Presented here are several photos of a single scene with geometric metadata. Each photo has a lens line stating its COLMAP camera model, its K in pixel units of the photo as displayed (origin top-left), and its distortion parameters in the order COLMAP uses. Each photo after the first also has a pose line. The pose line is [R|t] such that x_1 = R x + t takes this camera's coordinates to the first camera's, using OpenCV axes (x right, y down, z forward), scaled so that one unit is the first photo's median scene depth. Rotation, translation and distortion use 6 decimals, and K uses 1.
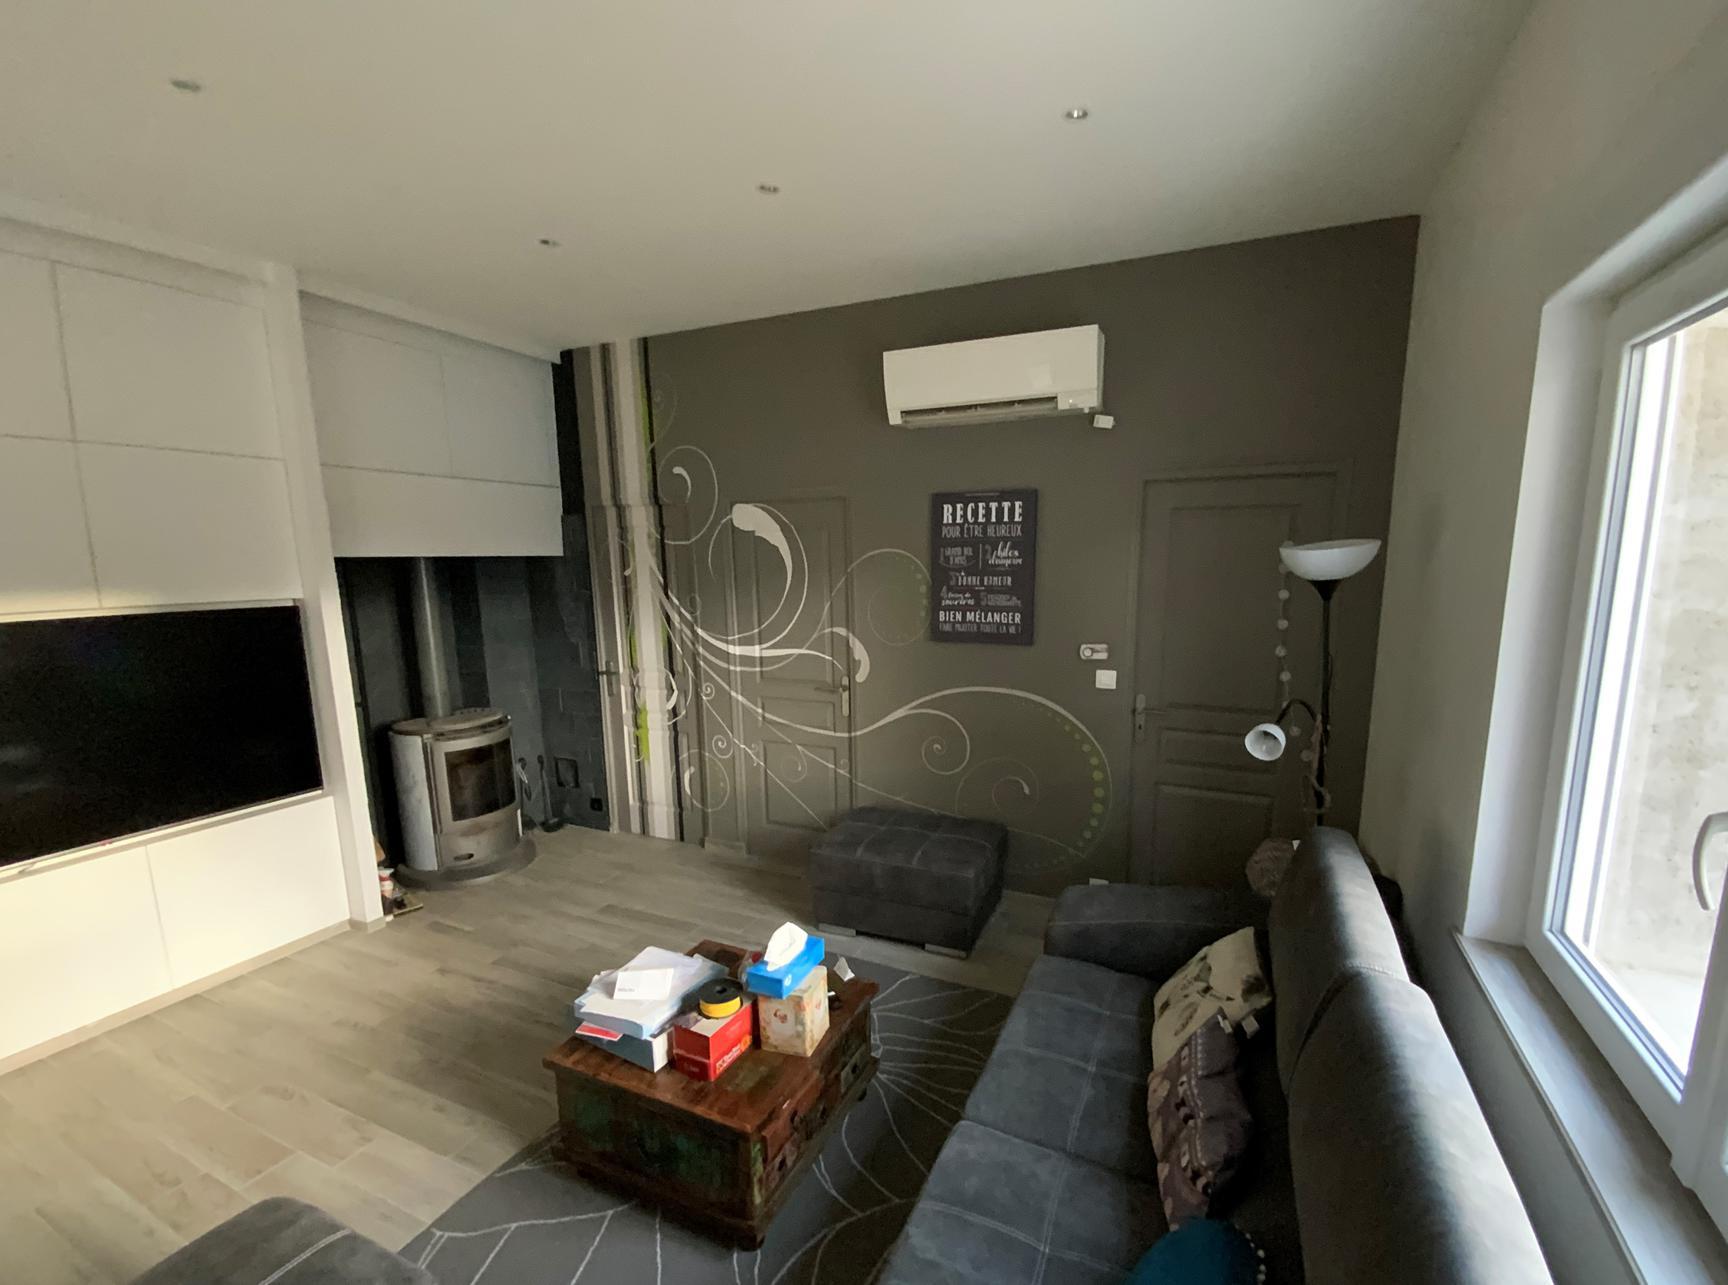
lens RADIAL K [[738.5, 0, 902.3], [0, 738.5, 685.2], [0, 0, 1]] dist [0.012647, -0.003140]
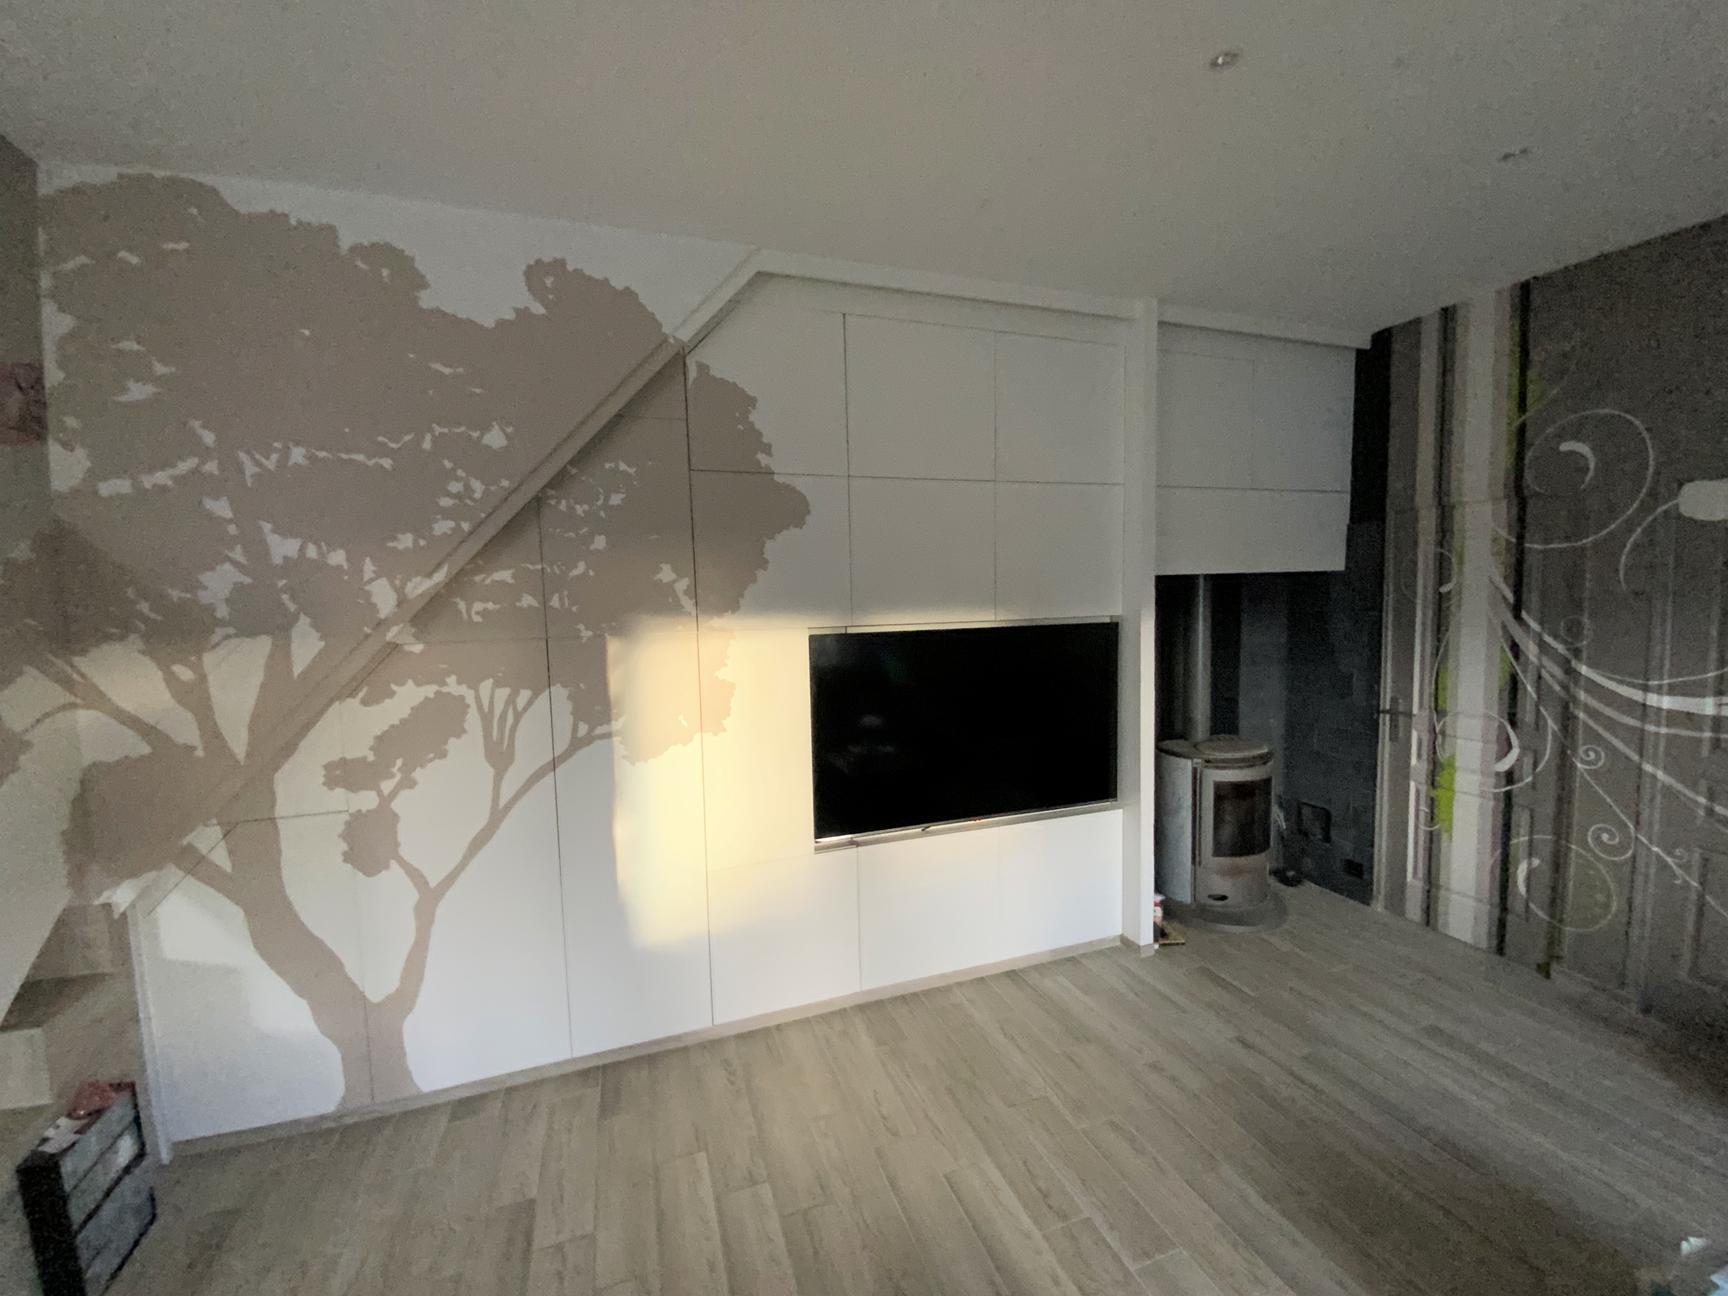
lens RADIAL K [[708.9, 0, 872.0], [0, 708.9, 650.9], [0, 0, 1]] dist [-0.001568, -0.000934]
pose [[0.694224, 0.050310, -0.717998, -0.271333], [-0.103348, 0.994185, -0.030264, -0.001012], [0.712301, 0.095213, 0.695386, 0.056153]]
